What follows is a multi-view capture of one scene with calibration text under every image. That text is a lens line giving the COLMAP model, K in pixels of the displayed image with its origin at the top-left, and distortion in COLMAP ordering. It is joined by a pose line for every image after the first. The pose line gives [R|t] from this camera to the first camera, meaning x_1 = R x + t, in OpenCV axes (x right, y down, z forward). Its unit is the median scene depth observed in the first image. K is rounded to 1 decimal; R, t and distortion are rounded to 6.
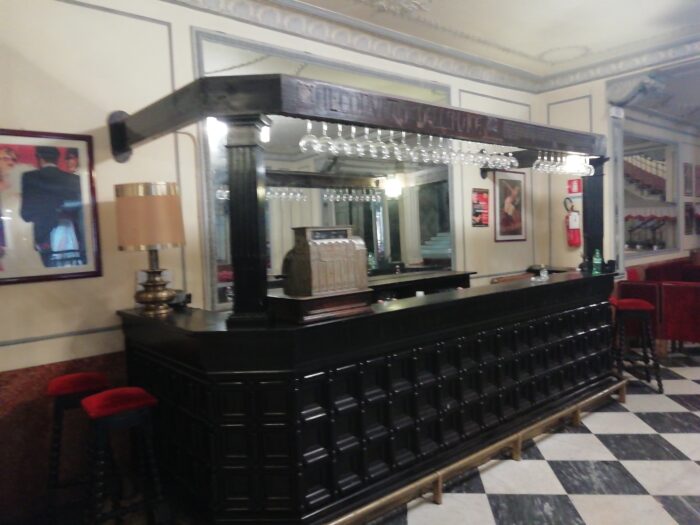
lens RADIAL K [[526.0, 0, 349.7], [0, 526.0, 263.9], [0, 0, 1]] dist [0.006613, 0.001229]
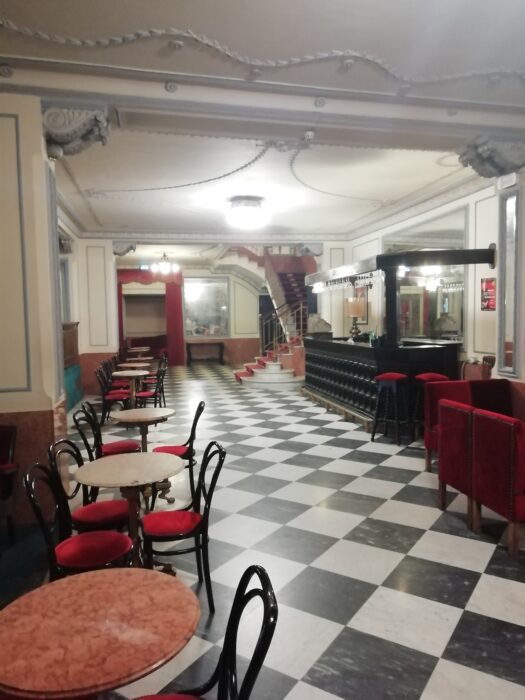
lens RADIAL K [[526.0, 0, 263.2], [0, 526.0, 350.1], [0, 0, 1]] dist [0.006613, 0.001229]
pose [[-0.464024, 0.104054, -0.879690, 1.542300], [-0.010097, 0.992391, 0.122711, -0.124078], [0.885765, 0.065823, -0.459443, 1.114753]]
